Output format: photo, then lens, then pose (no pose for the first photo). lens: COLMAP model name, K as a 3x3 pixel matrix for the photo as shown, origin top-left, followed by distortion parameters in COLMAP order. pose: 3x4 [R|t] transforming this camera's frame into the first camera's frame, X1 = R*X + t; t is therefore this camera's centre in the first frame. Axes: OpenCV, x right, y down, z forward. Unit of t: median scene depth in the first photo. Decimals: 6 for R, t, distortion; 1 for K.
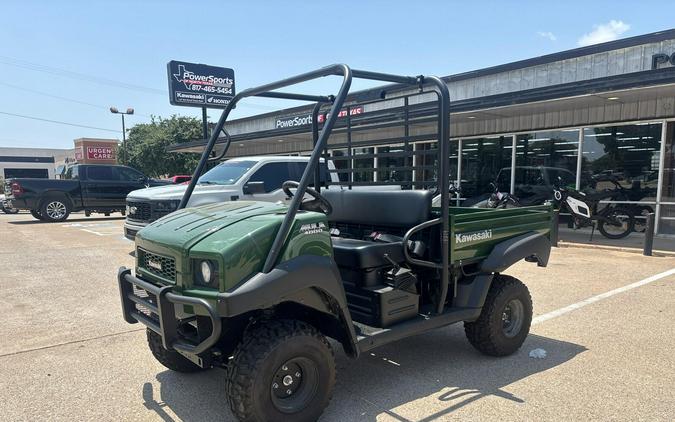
lens RADIAL K [[537.3, 0, 336.1], [0, 537.3, 226.5], [0, 0, 1]] dist [-0.007685, -0.003484]
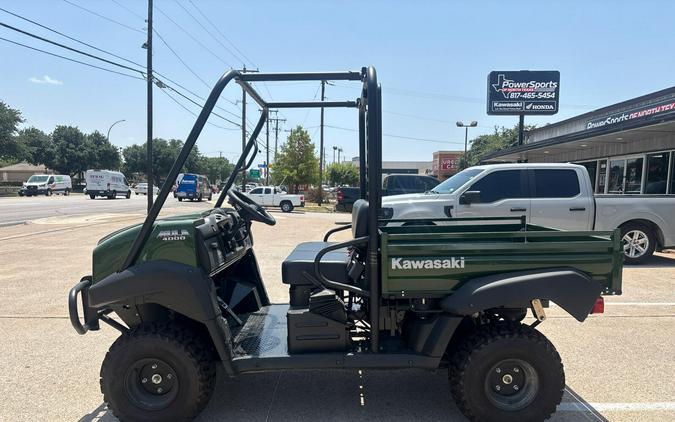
lens RADIAL K [[517.9, 0, 338.6], [0, 517.9, 228.1], [0, 0, 1]] dist [0.067427, -0.105056]
pose [[0.767273, 0.056102, -0.638862, 0.118659], [-0.063353, 0.997924, 0.011546, -0.005999], [0.638184, 0.031614, 0.769234, 0.062249]]
